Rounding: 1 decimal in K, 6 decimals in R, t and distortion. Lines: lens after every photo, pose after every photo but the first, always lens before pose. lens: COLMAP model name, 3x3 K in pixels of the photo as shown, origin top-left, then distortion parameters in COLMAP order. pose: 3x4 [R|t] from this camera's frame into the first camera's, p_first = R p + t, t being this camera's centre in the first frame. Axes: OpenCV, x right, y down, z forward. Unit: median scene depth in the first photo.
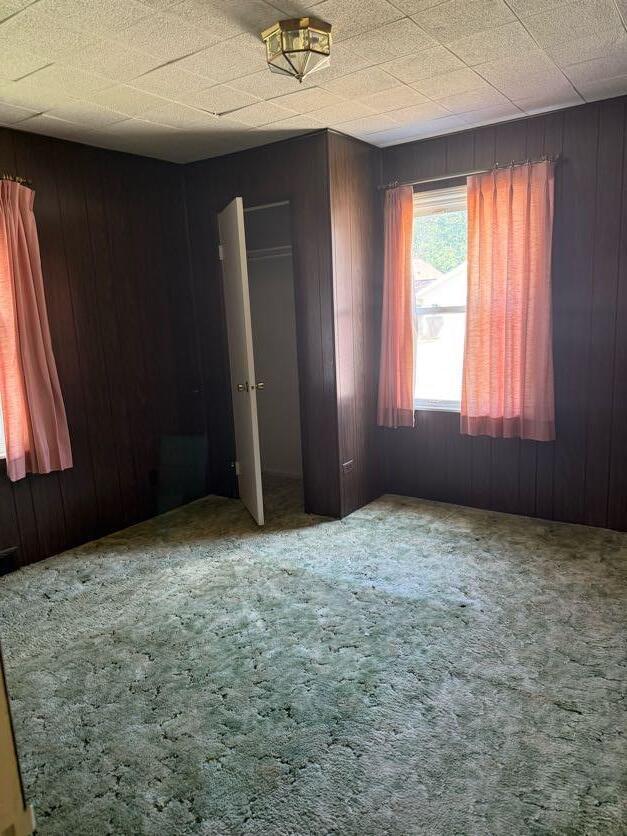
lens RADIAL K [[588.9, 0, 313.2], [0, 588.9, 415.6], [0, 0, 1]] dist [0.024550, -0.046978]
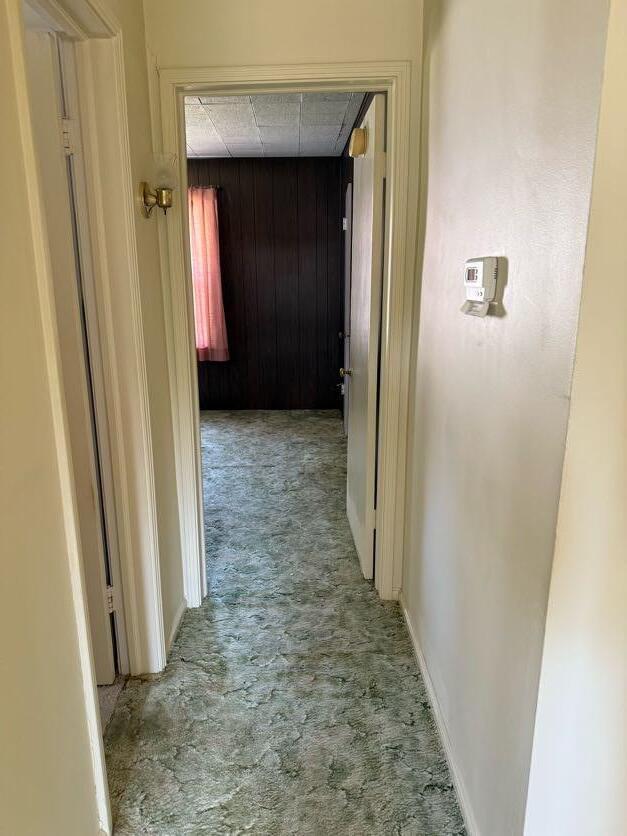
lens RADIAL K [[588.9, 0, 312.7], [0, 588.9, 418.3], [0, 0, 1]] dist [0.024550, -0.046978]
pose [[0.801338, -0.103528, 0.589185, -0.524406], [0.072586, 0.994461, 0.076019, 0.125567], [-0.593792, -0.018150, 0.804414, -0.628065]]
